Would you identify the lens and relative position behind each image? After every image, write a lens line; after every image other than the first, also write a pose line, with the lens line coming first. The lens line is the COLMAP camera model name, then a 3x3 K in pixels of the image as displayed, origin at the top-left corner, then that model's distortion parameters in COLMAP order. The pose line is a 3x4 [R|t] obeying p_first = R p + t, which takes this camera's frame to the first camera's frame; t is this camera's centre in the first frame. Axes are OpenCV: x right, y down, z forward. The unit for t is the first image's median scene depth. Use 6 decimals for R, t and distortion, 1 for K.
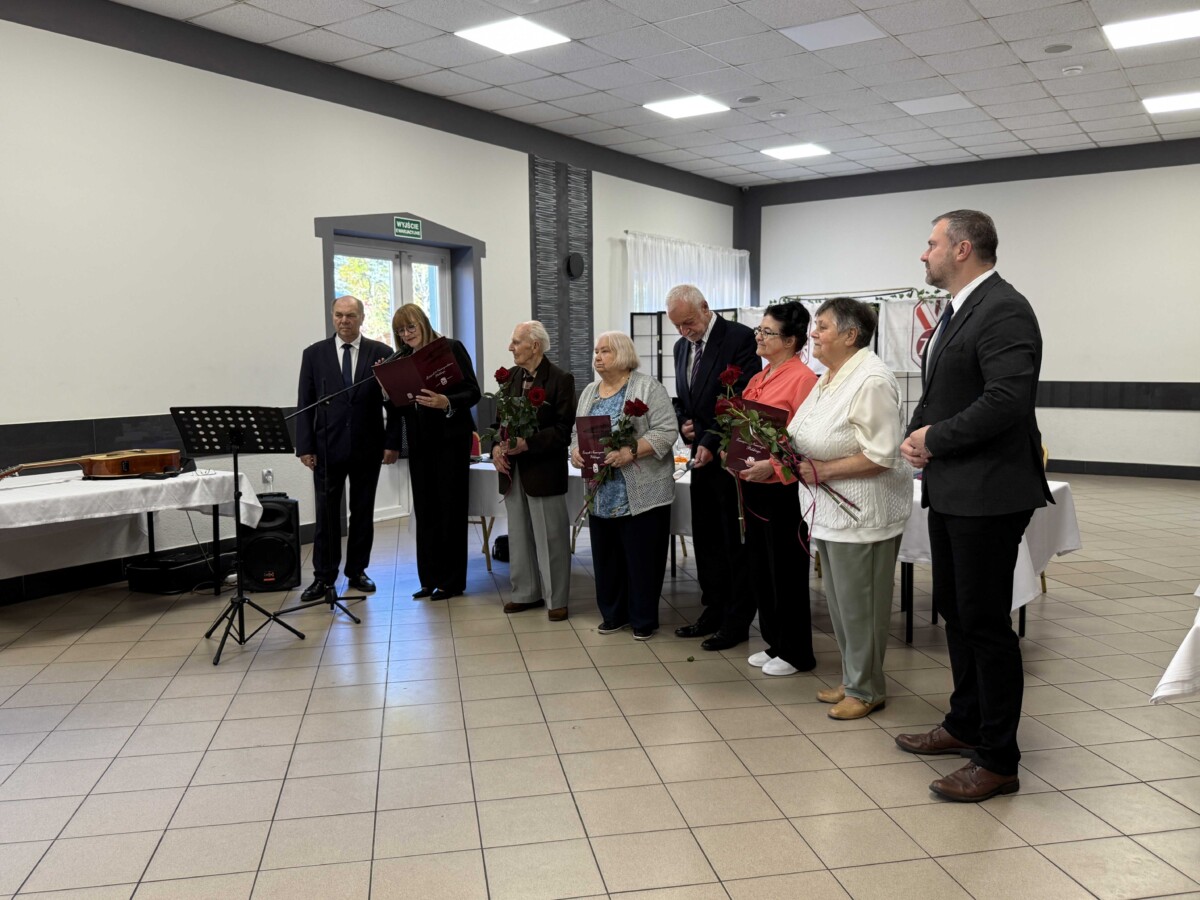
lens RADIAL K [[972.9, 0, 600.0], [0, 972.9, 450.0], [0, 0, 1]] dist [0.005350, -0.001219]
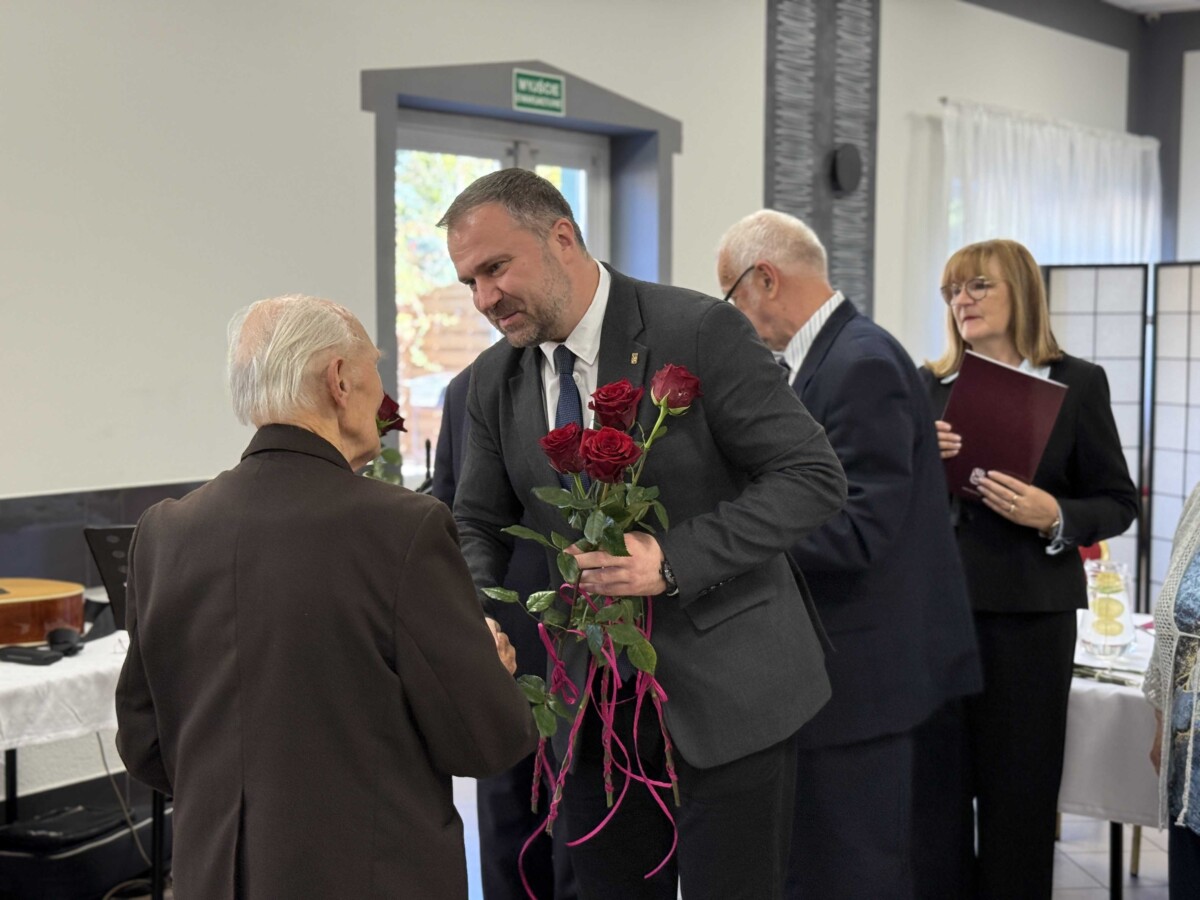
lens RADIAL K [[1709.0, 0, 600.0], [0, 1709.0, 450.0], [0, 0, 1]] dist [-0.007257, -0.050196]
pose [[0.996160, 0.019198, -0.085420, -0.075548], [-0.020677, 0.999650, -0.016473, -0.032617], [0.085074, 0.018176, 0.996209, 0.140303]]
